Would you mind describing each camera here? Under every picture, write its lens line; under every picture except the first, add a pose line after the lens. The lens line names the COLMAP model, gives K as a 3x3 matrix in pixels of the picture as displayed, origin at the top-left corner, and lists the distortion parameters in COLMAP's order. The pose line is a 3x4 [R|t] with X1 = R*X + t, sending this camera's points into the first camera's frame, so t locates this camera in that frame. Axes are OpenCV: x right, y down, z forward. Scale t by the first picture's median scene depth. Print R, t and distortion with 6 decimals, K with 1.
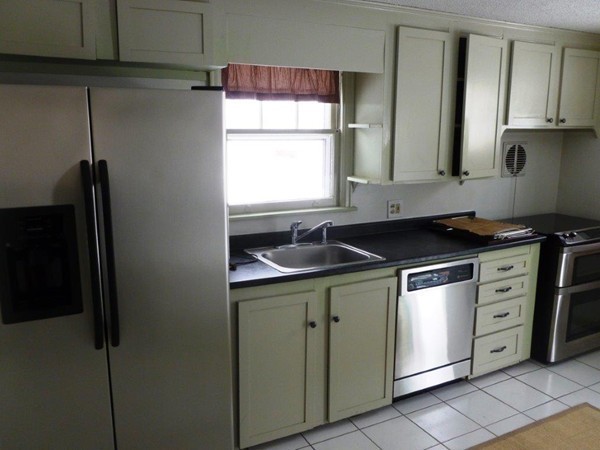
lens RADIAL K [[513.2, 0, 300.0], [0, 513.2, 225.0], [0, 0, 1]] dist [-0.036268, 0.020364]
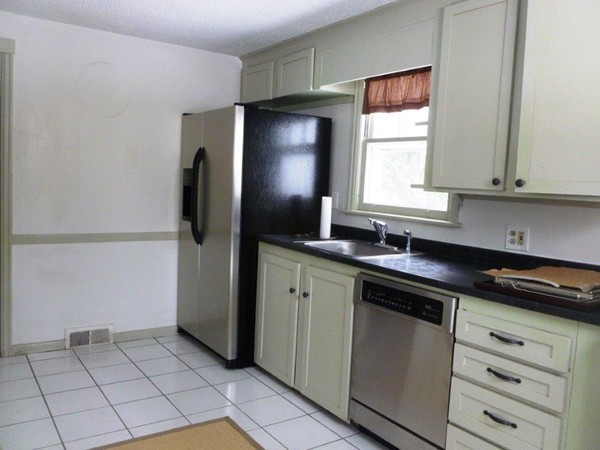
lens RADIAL K [[513.2, 0, 300.0], [0, 513.2, 225.0], [0, 0, 1]] dist [-0.036268, 0.020364]
pose [[0.103020, 0.085429, -0.991004, 0.979274], [-0.230687, 0.971192, 0.059740, -0.024075], [0.967559, 0.222458, 0.119759, 0.686734]]
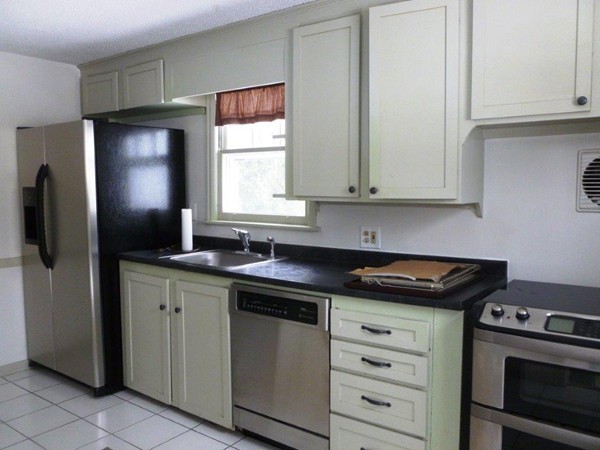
lens RADIAL K [[513.2, 0, 300.0], [0, 513.2, 225.0], [0, 0, 1]] dist [-0.036268, 0.020364]
pose [[0.413642, 0.065810, -0.908058, 0.989608], [-0.165872, 0.986139, -0.004089, -0.032532], [0.895202, 0.152313, 0.418824, 0.624435]]
